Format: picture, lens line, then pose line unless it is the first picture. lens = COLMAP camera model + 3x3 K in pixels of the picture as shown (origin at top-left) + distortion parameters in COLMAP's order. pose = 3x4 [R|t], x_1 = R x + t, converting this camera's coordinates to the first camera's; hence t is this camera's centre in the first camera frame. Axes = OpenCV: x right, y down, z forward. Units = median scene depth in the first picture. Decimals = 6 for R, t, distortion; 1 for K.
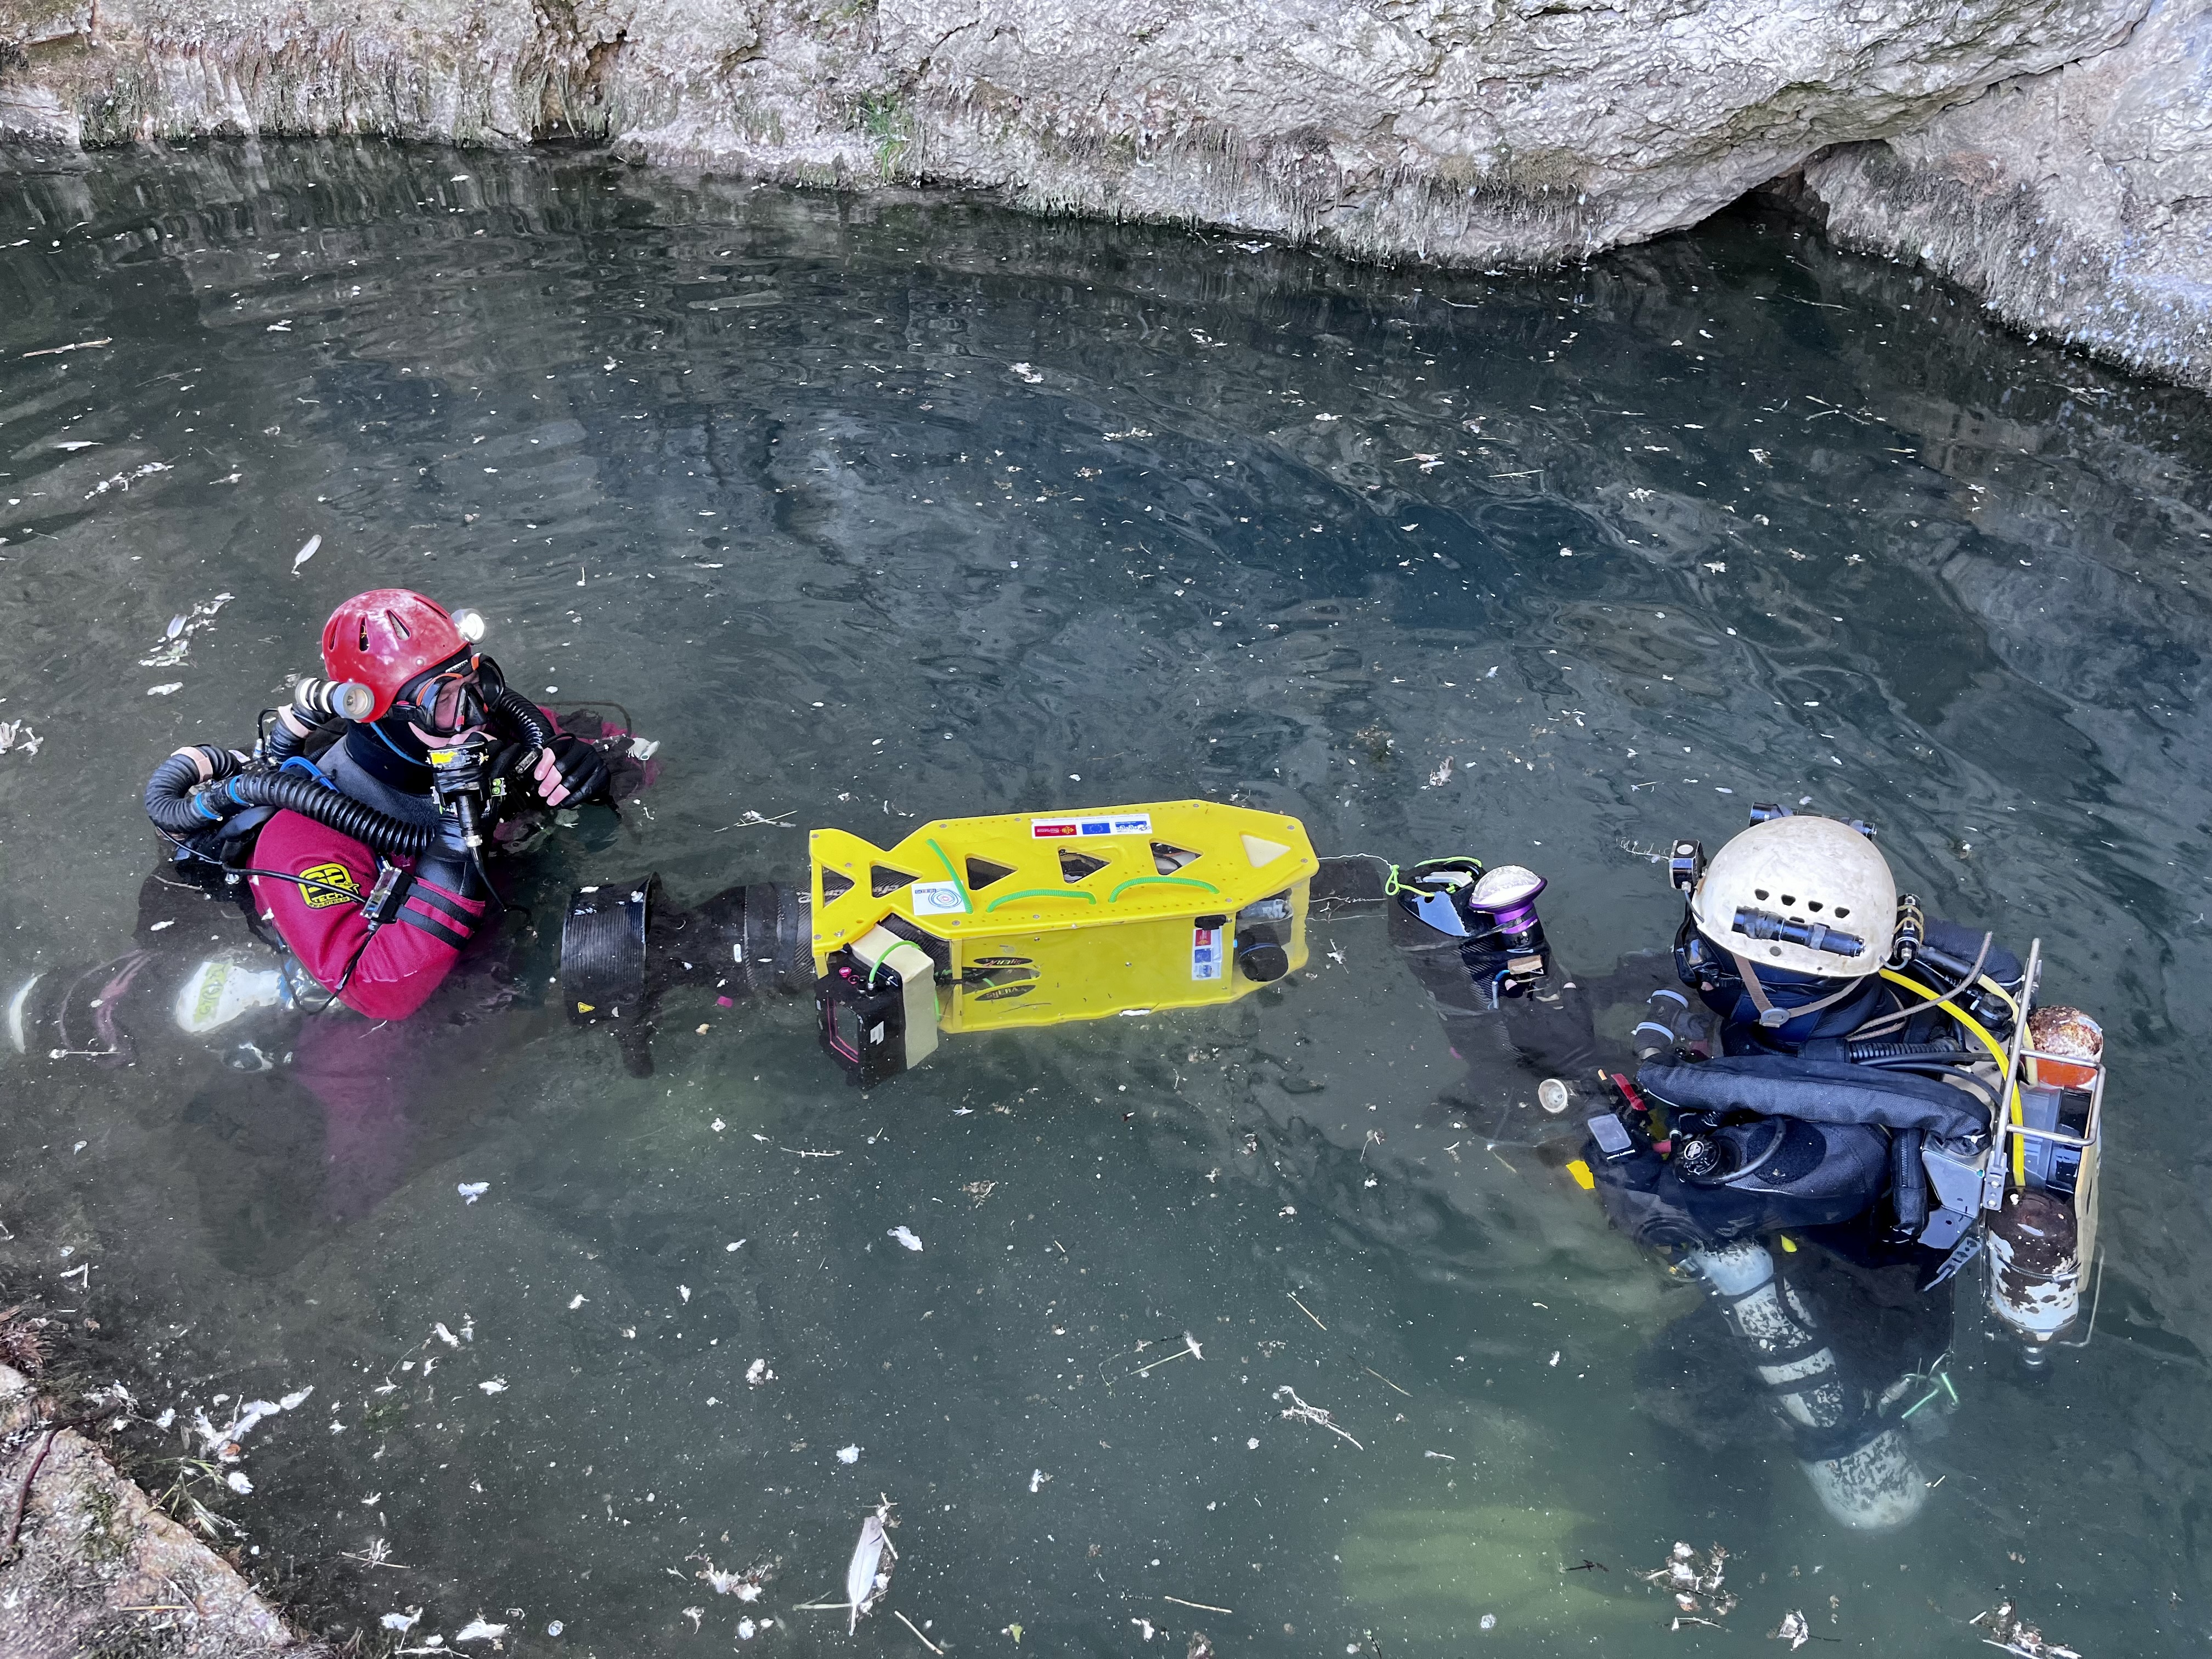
lens RADIAL K [[1630.1, 0, 1121.9], [0, 1630.1, 828.2], [0, 0, 1]] dist [0.003144, -0.017382]
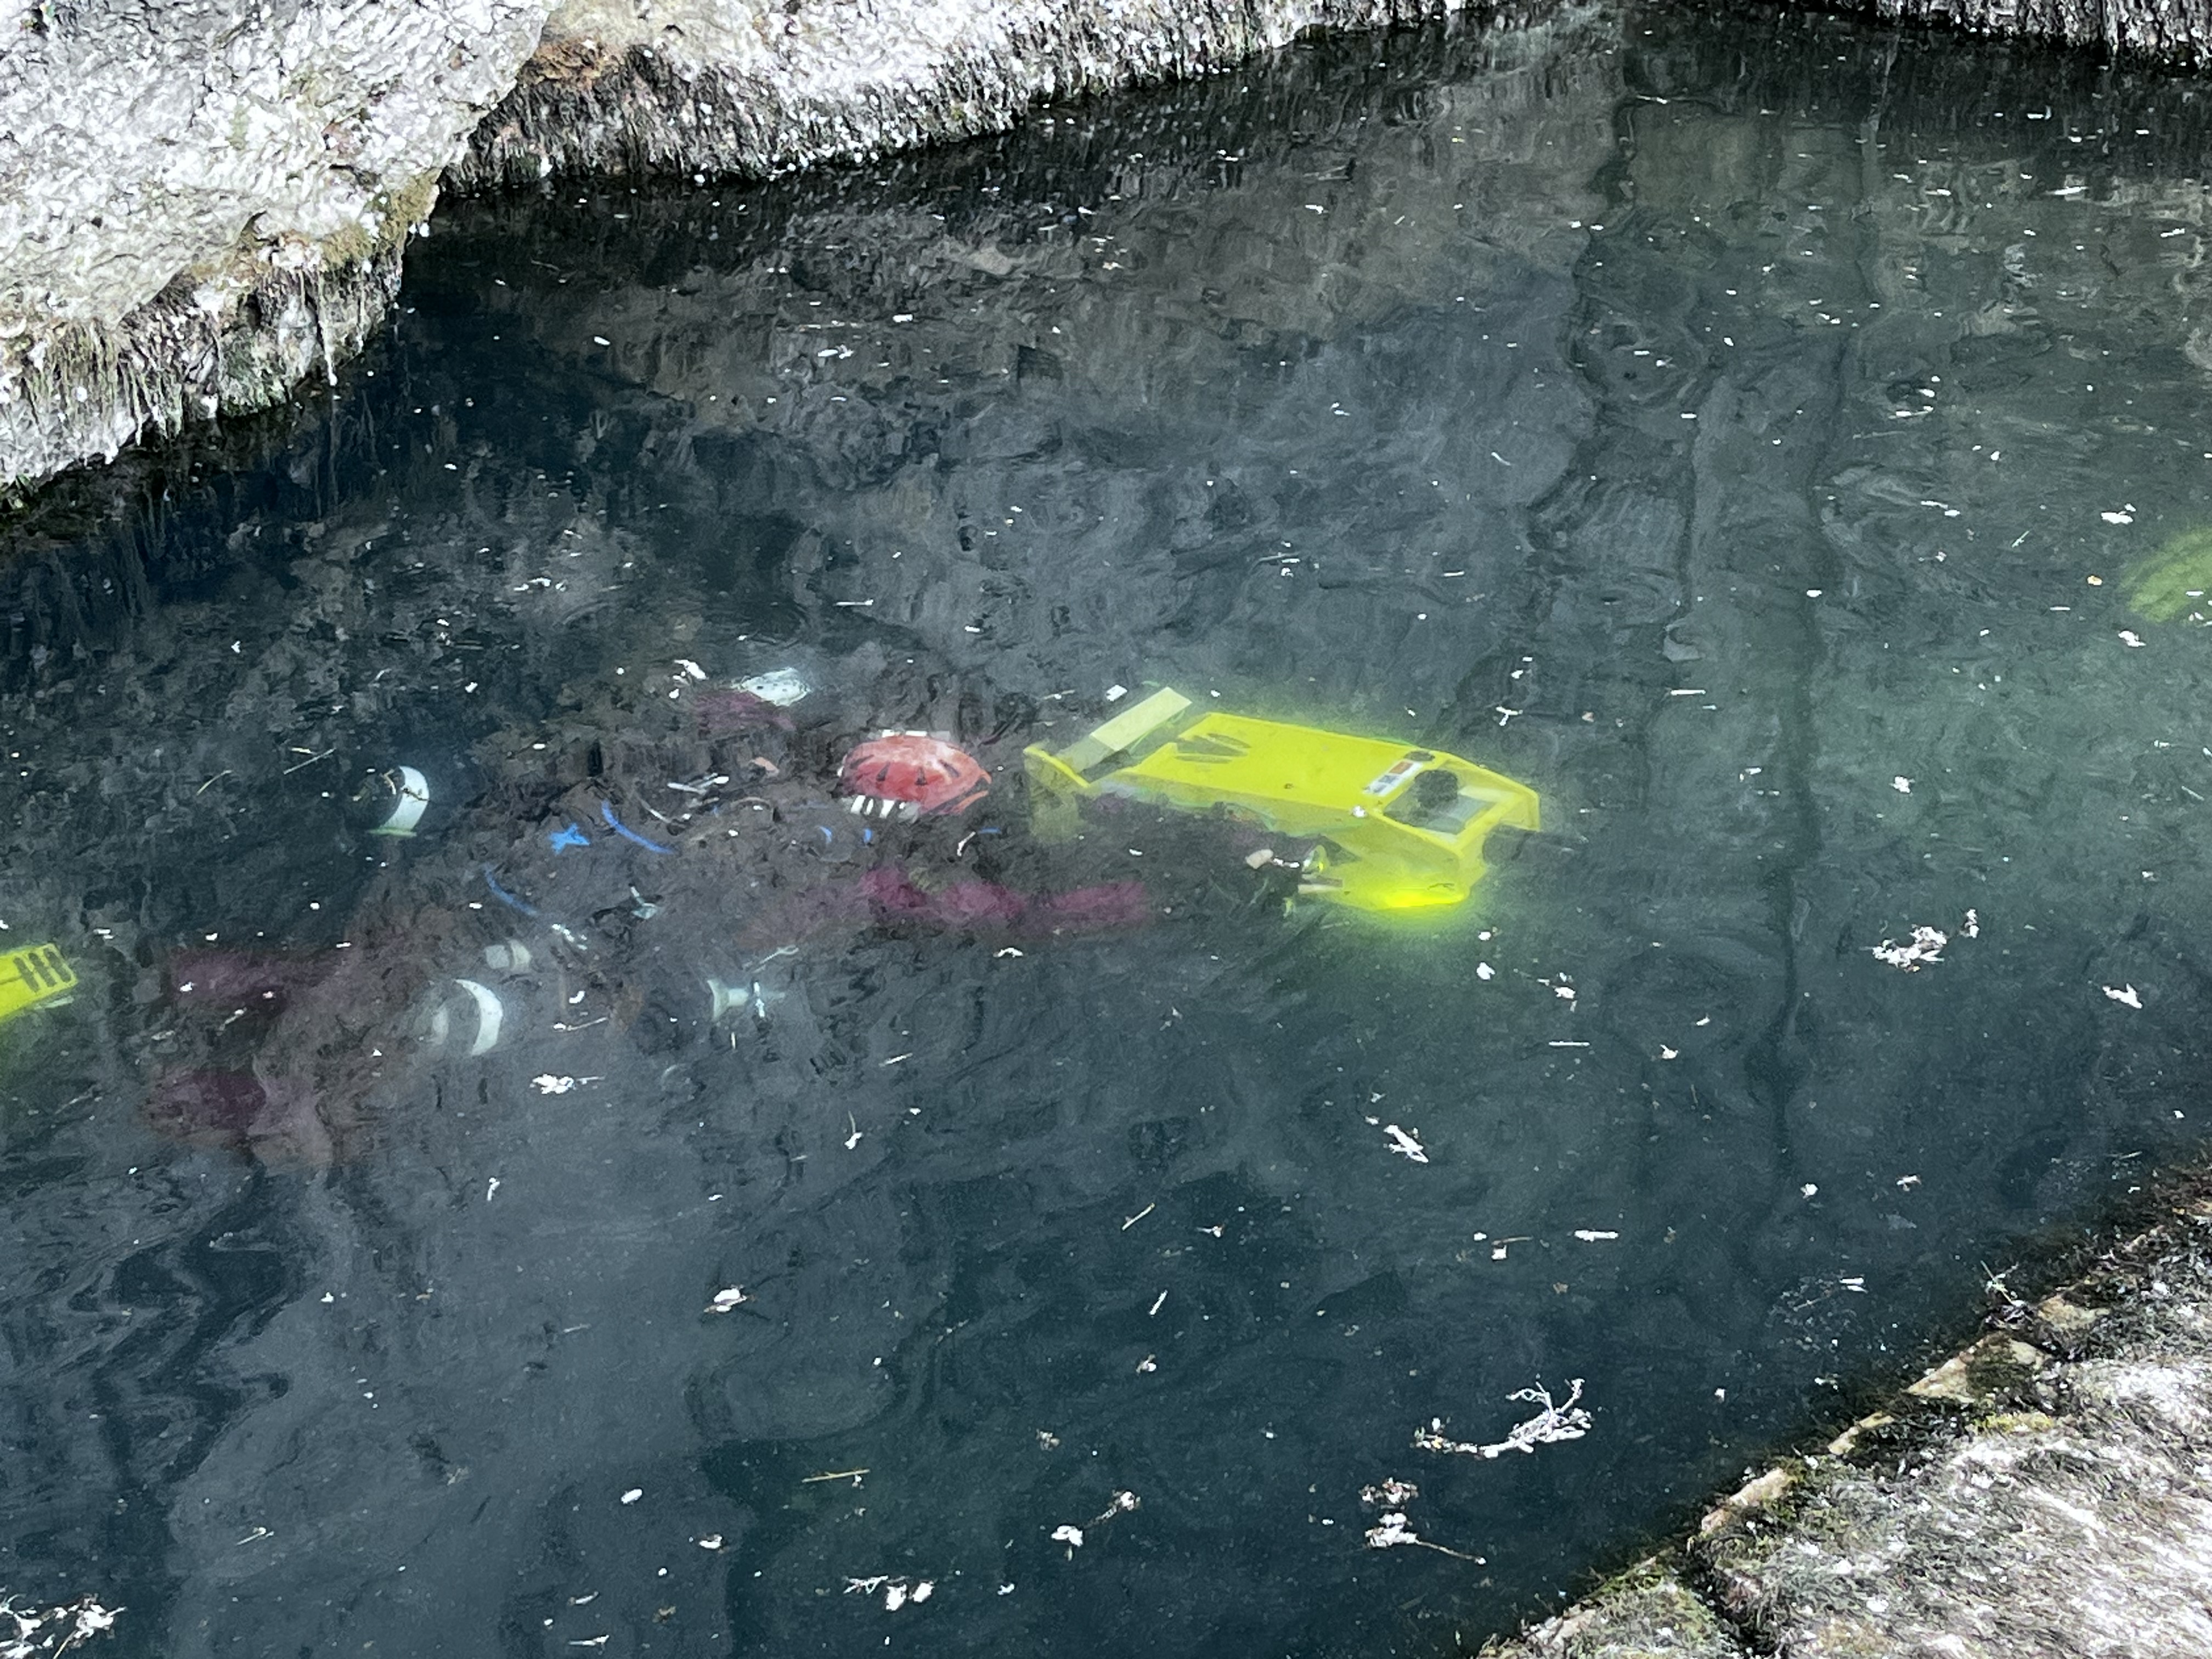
lens RADIAL K [[3946.6, 0, 1107.4], [0, 3946.6, 836.1], [0, 0, 1]] dist [0.059969, 0.000000]
pose [[0.161369, -0.430039, 0.888272, -1.397636], [0.635612, 0.733822, 0.239796, -0.414962], [-0.754955, 0.525901, 0.391754, 0.193354]]
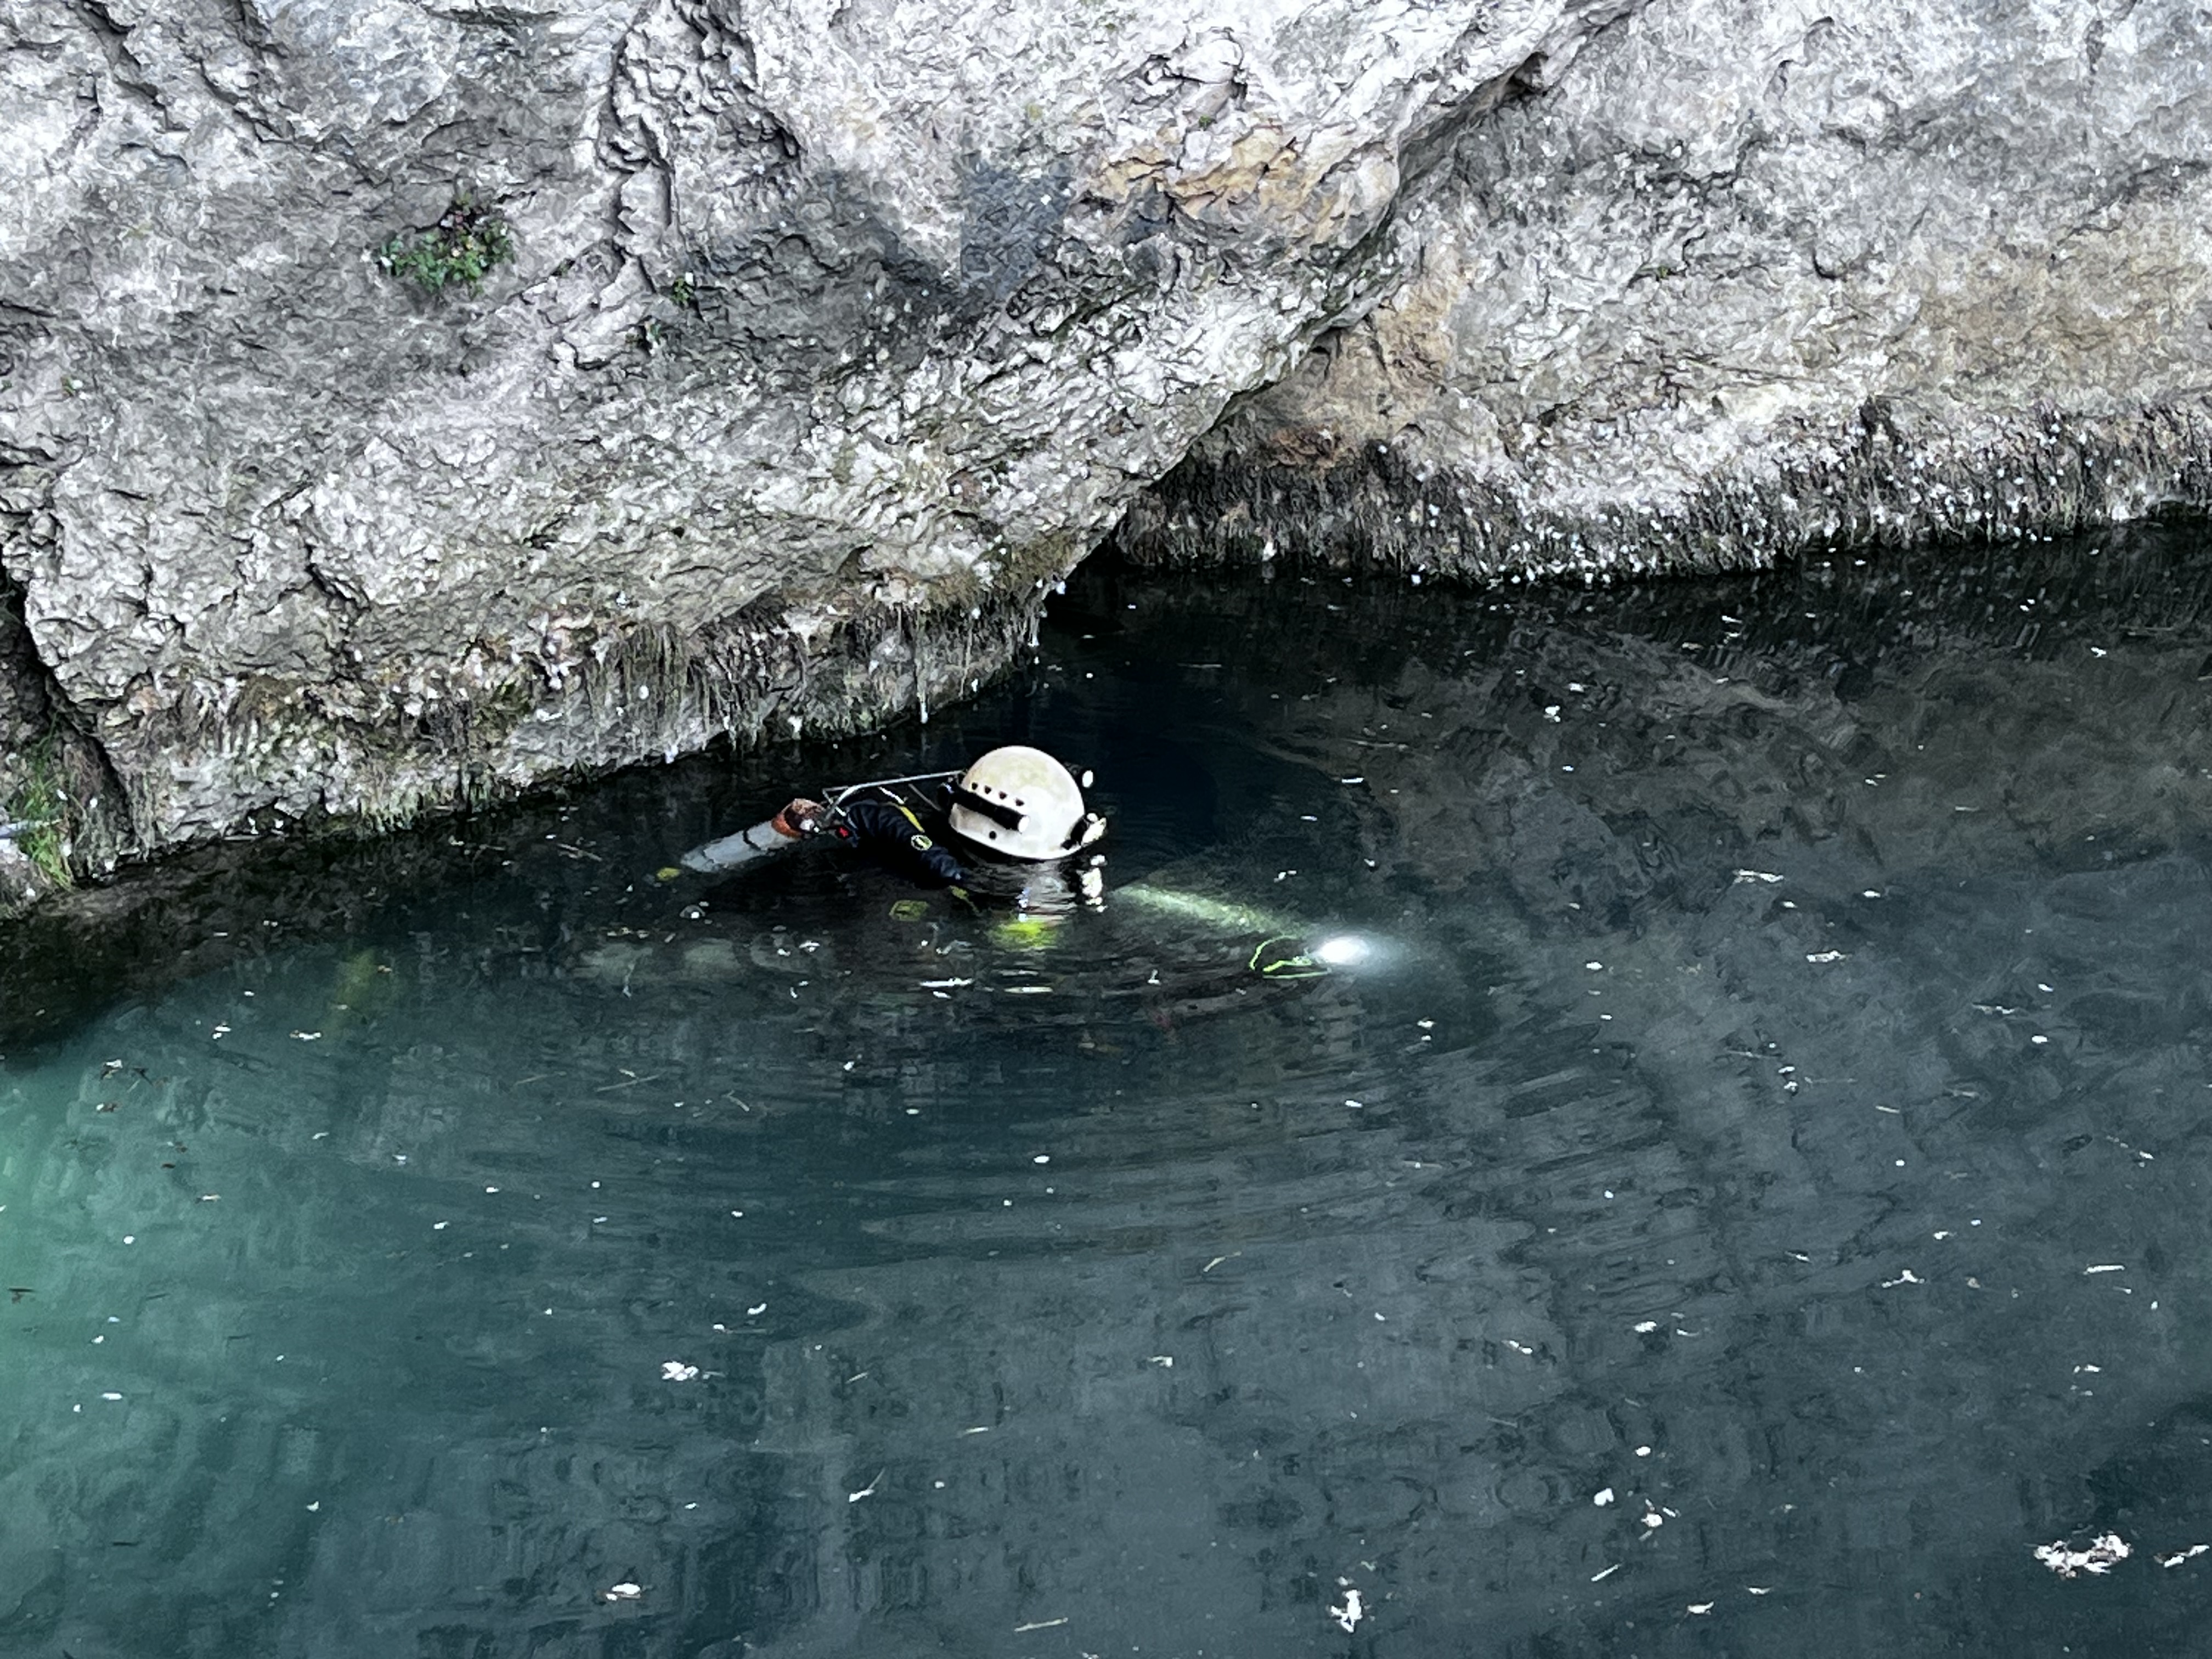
lens RADIAL K [[4364.9, 0, 1095.2], [0, 4364.9, 832.8], [0, 0, 1]] dist [0.156578, 0.000000]
pose [[0.510946, -0.272678, 0.815219, -1.382786], [0.540161, 0.839580, -0.057725, -0.163244], [-0.668701, 0.469844, 0.576269, -0.123813]]
